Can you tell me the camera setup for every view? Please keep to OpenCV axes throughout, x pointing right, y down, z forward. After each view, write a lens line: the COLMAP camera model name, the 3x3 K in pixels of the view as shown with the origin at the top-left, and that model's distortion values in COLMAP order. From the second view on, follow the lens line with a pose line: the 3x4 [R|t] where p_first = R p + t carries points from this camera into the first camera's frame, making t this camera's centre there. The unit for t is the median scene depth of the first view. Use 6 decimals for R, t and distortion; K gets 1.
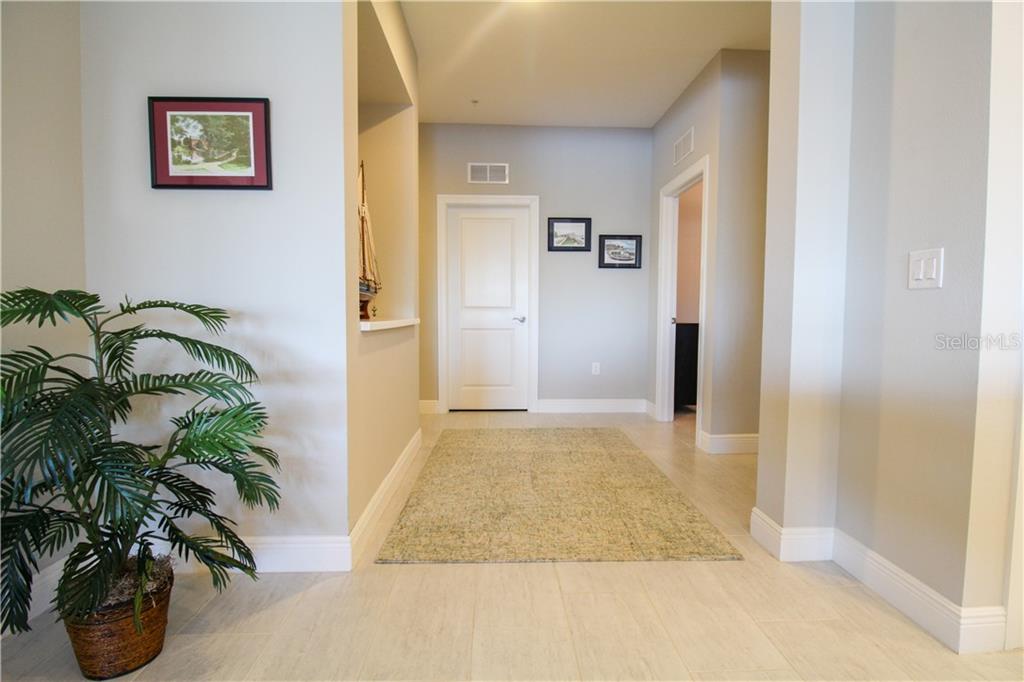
lens RADIAL K [[485.5, 0, 508.0], [0, 485.5, 339.6], [0, 0, 1]] dist [-0.003045, -0.009334]
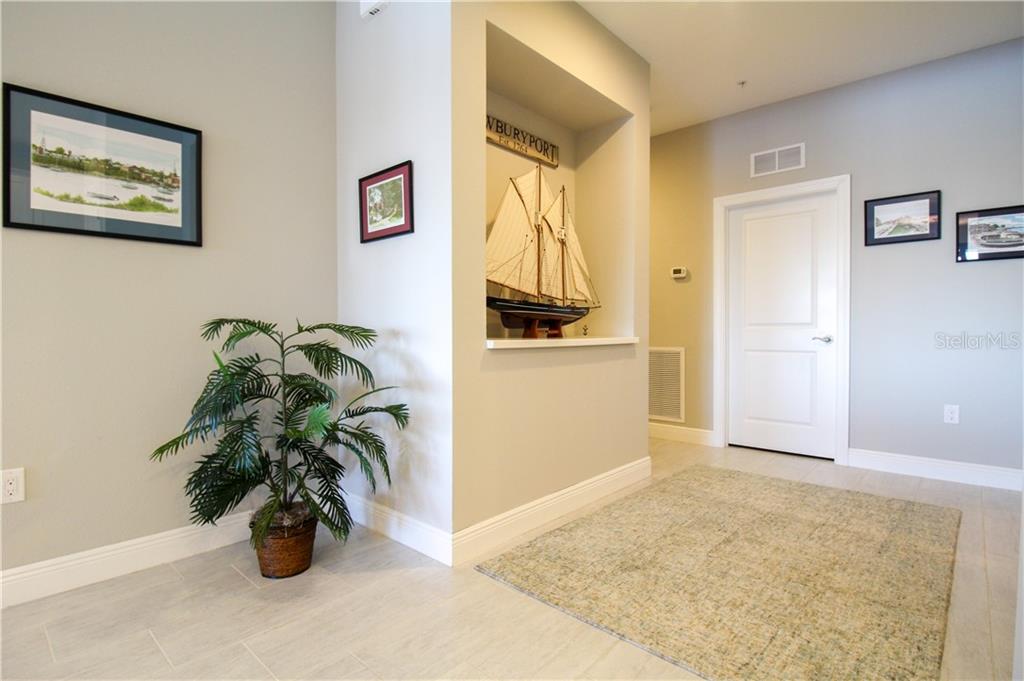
lens RADIAL K [[485.5, 0, 493.5], [0, 485.5, 339.8], [0, 0, 1]] dist [-0.003045, -0.009334]
pose [[0.720115, 0.008204, -0.693806, 0.368180], [-0.034169, 0.999136, -0.023651, -0.009981], [0.693013, 0.040738, 0.719773, 0.187046]]
